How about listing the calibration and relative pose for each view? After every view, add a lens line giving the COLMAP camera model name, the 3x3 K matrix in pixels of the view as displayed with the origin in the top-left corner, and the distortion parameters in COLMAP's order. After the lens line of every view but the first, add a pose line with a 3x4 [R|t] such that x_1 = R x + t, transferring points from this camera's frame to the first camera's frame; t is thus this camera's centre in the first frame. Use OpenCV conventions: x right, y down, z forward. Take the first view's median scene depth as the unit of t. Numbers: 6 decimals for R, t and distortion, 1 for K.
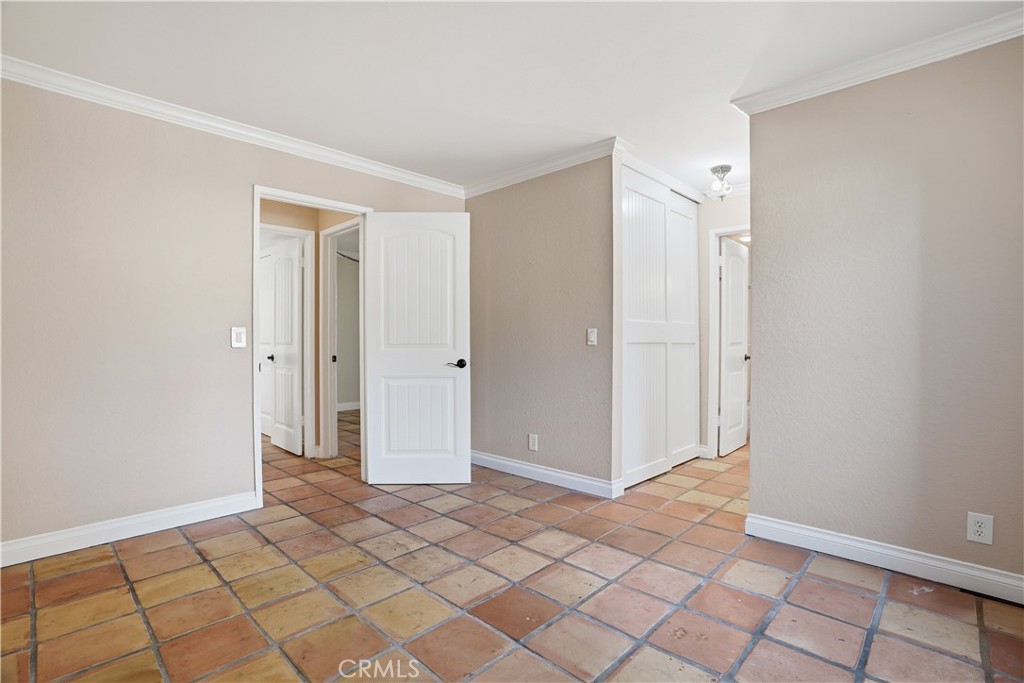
lens RADIAL K [[486.5, 0, 510.6], [0, 486.5, 345.0], [0, 0, 1]] dist [-0.052735, 0.013790]
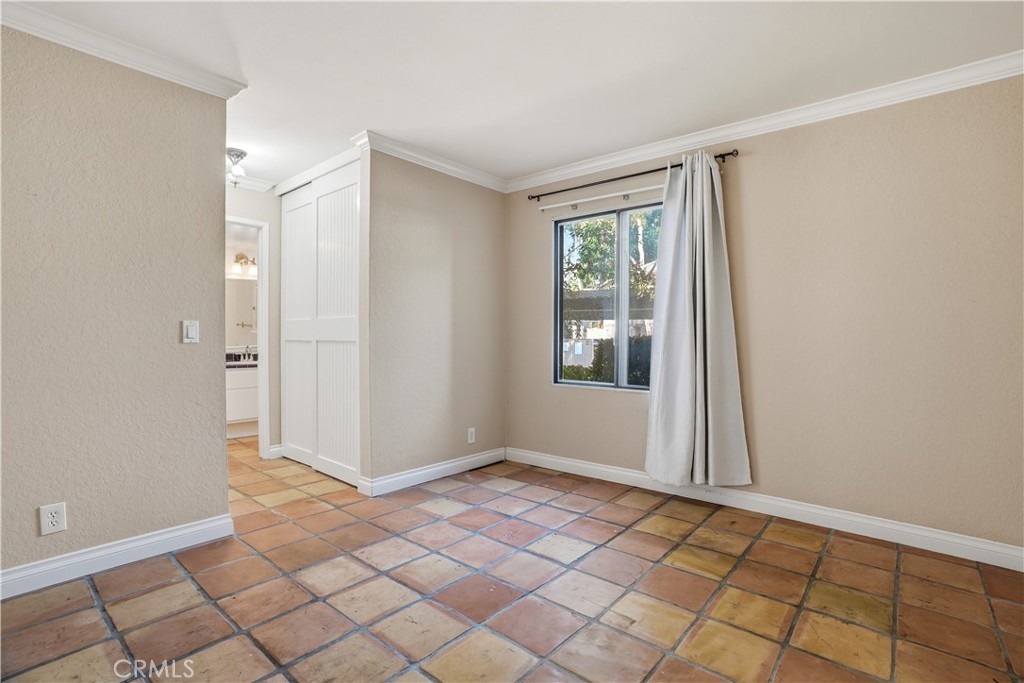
lens RADIAL K [[486.5, 0, 518.9], [0, 486.5, 351.6], [0, 0, 1]] dist [-0.052735, 0.013790]
pose [[-0.062607, -0.028793, 0.997623, -0.828161], [0.009001, 0.999527, 0.029413, -0.004775], [-0.997998, 0.010821, -0.062319, 0.791595]]
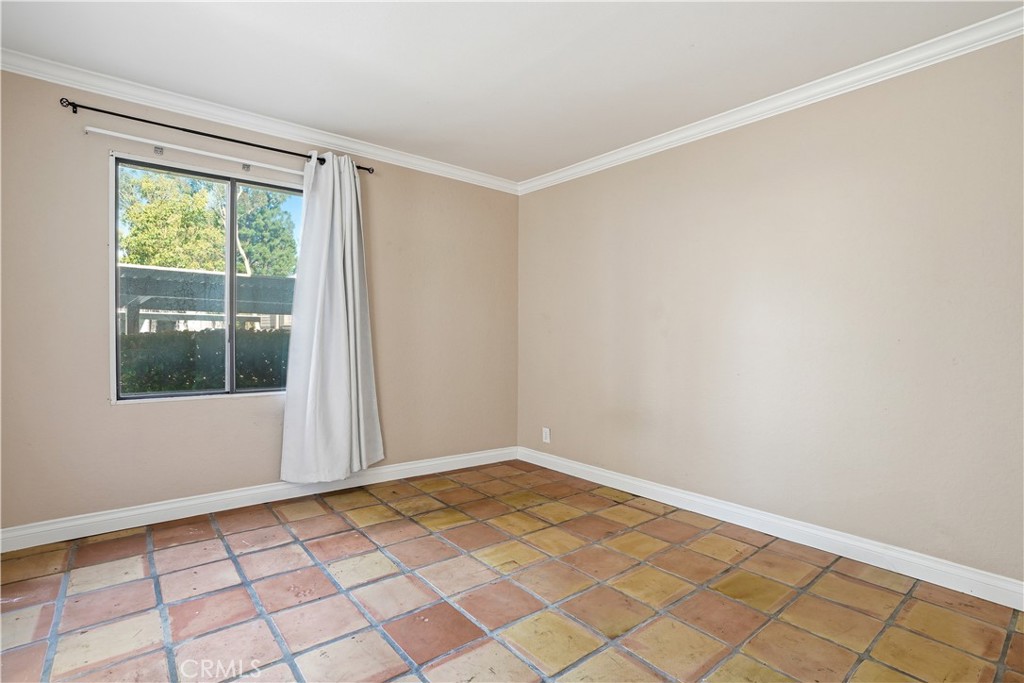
lens RADIAL K [[486.5, 0, 505.1], [0, 486.5, 347.6], [0, 0, 1]] dist [-0.052735, 0.013790]
pose [[-0.991308, -0.015704, 0.130622, -0.190823], [-0.011020, 0.999273, 0.036498, -0.017260], [-0.131100, 0.034741, -0.990760, 1.521444]]
